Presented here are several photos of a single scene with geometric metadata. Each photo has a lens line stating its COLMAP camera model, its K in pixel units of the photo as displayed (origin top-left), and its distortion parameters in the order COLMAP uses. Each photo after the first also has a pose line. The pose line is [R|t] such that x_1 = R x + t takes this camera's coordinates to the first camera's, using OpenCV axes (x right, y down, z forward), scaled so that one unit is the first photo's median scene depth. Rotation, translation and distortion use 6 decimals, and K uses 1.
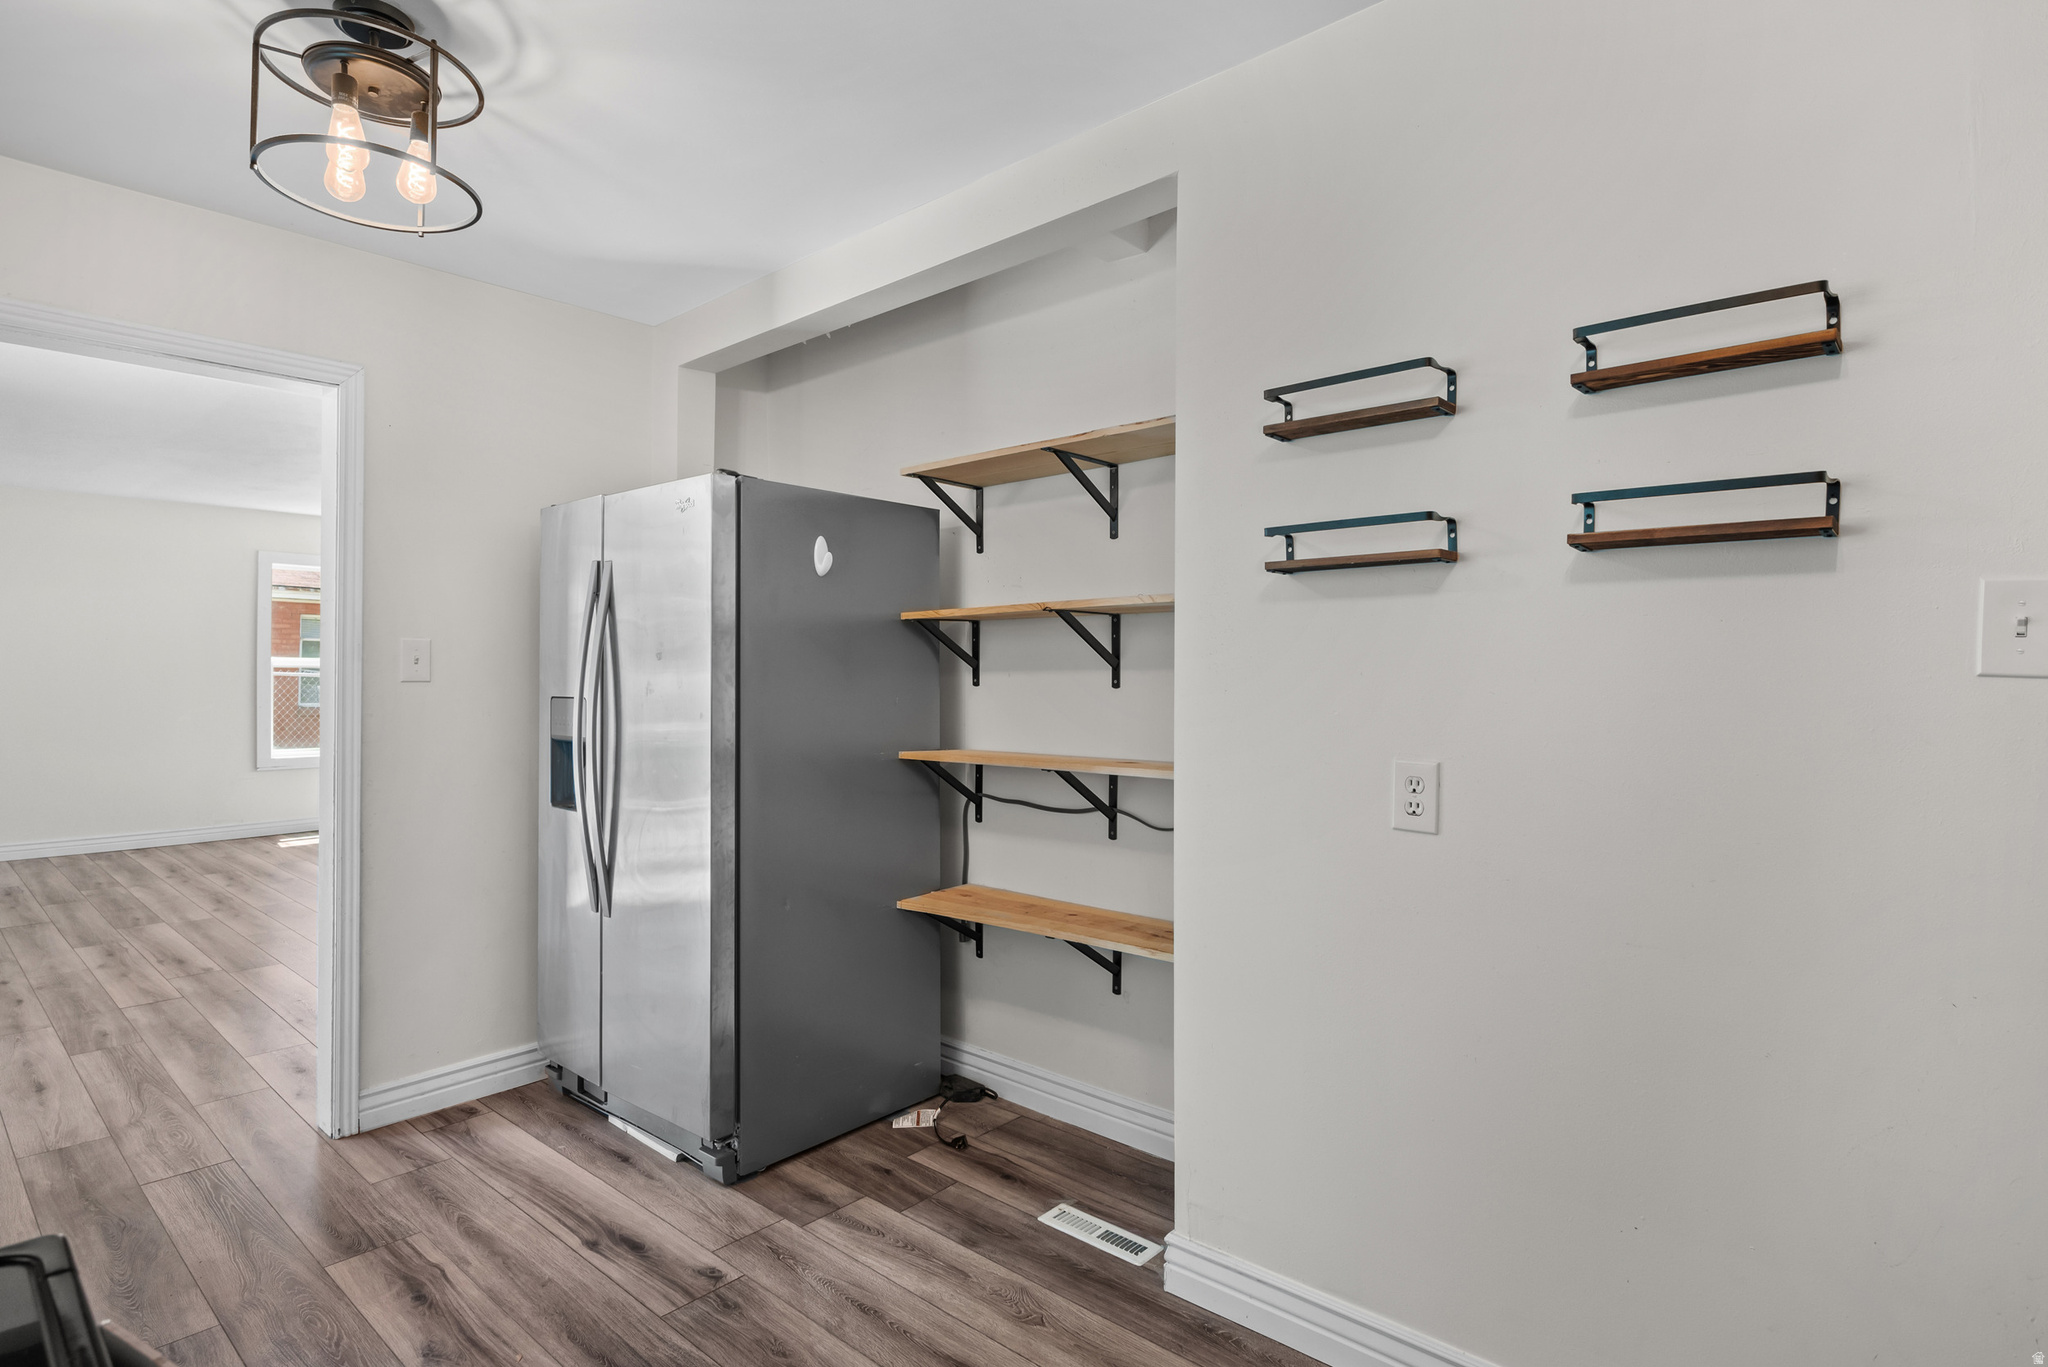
lens RADIAL K [[1048.4, 0, 1047.4], [0, 1048.4, 680.0], [0, 0, 1]] dist [0.000284, 0.000171]
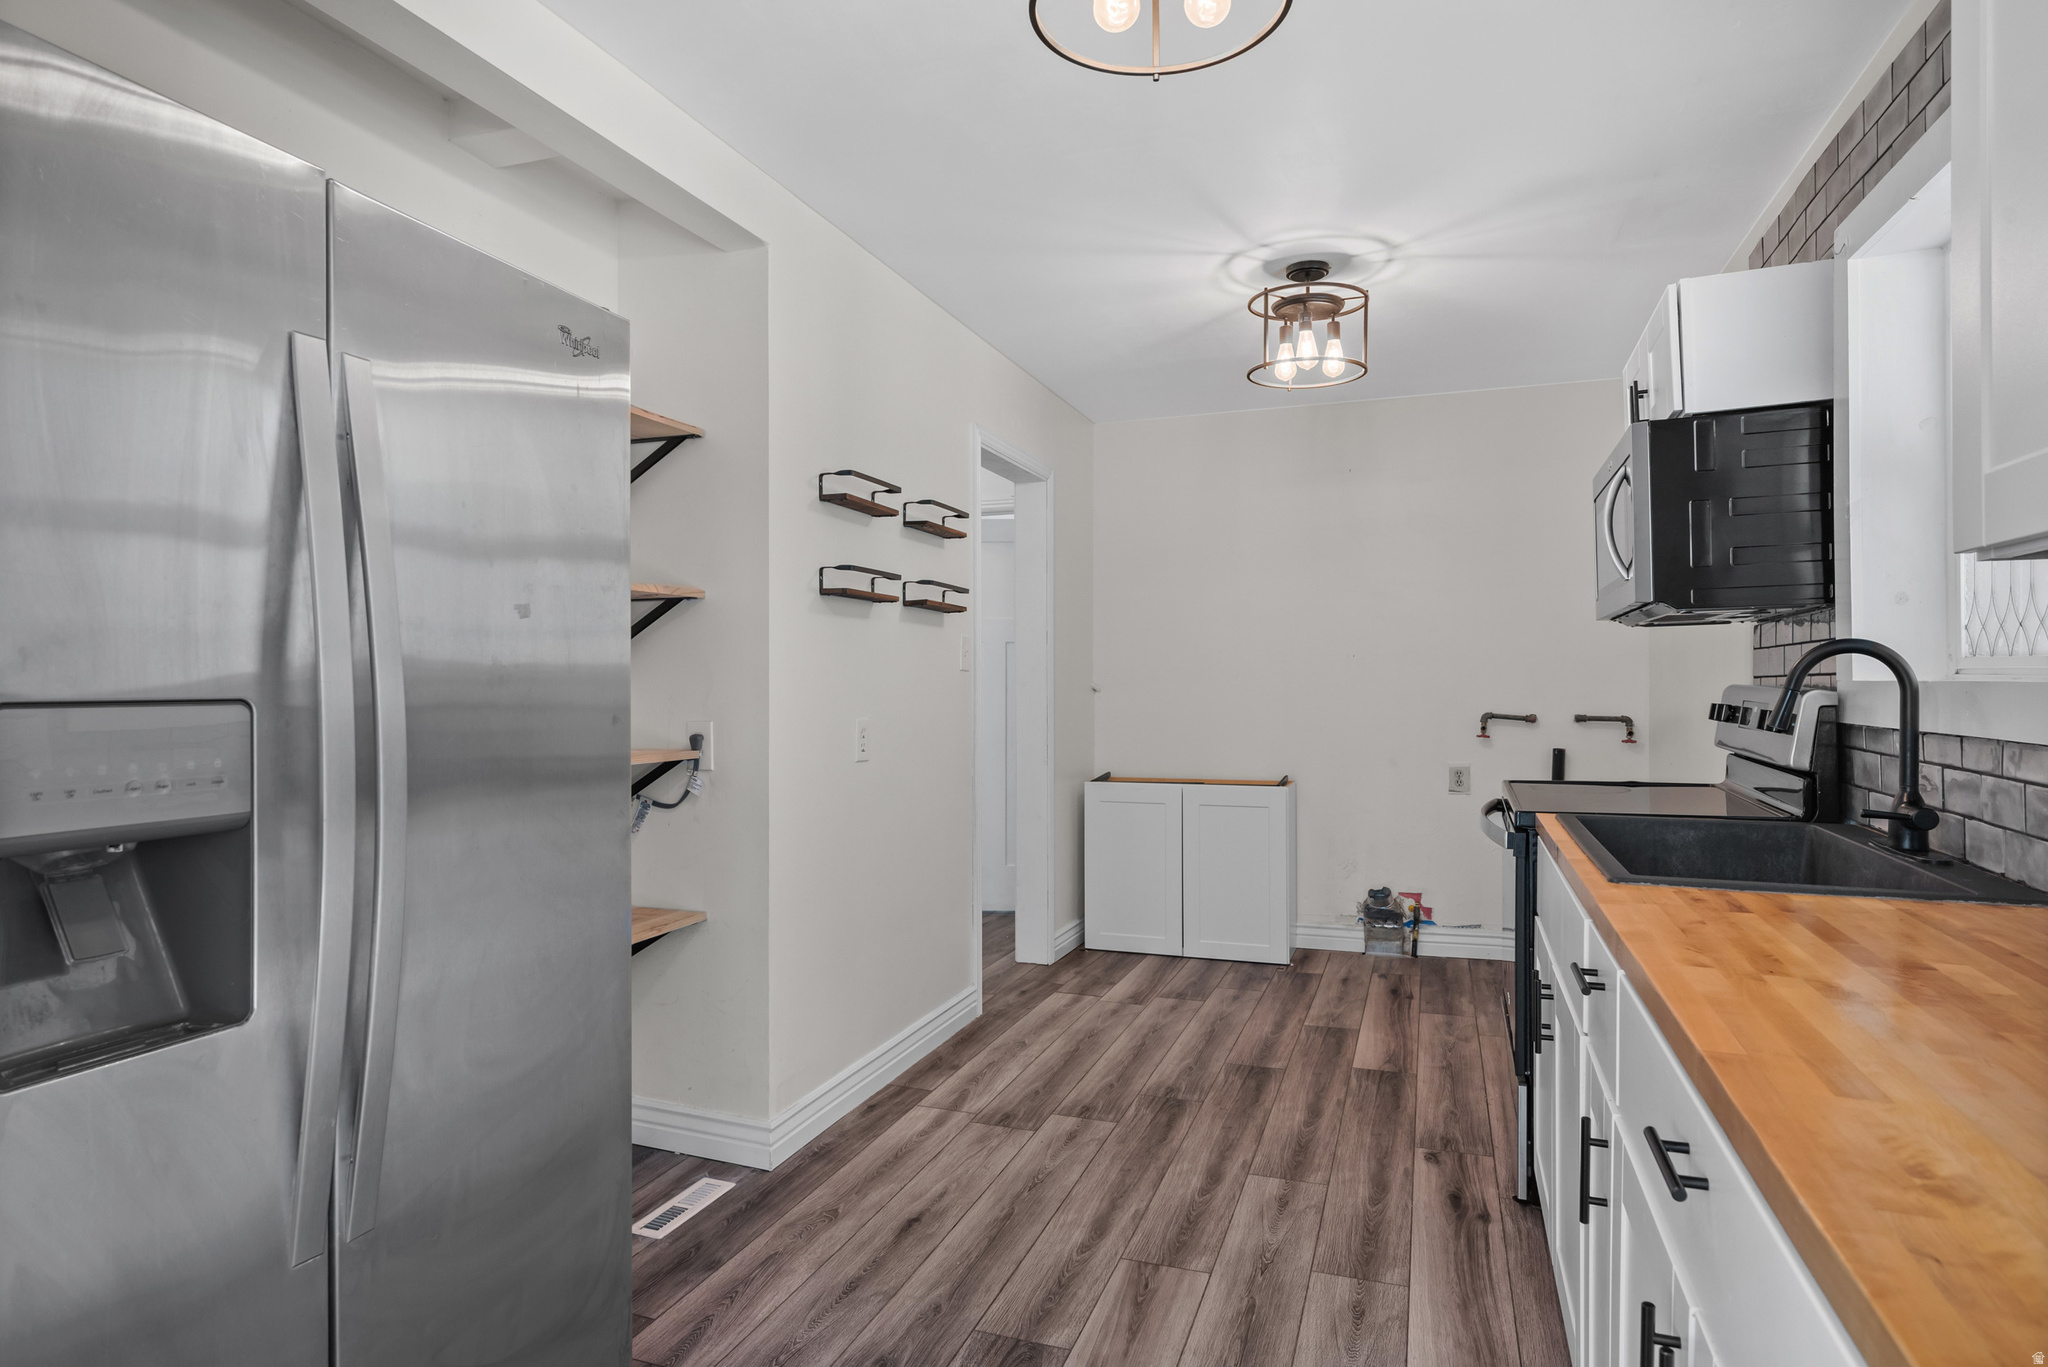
lens RADIAL K [[1117.8, 0, 1024.0], [0, 1117.8, 683.5], [0, 0, 1]] dist [0.001476, 0.000153]
pose [[-0.361663, -0.004661, 0.932297, -1.229523], [-0.009468, 0.999954, 0.001326, 0.014915], [-0.932261, -0.008347, -0.361691, 1.234007]]
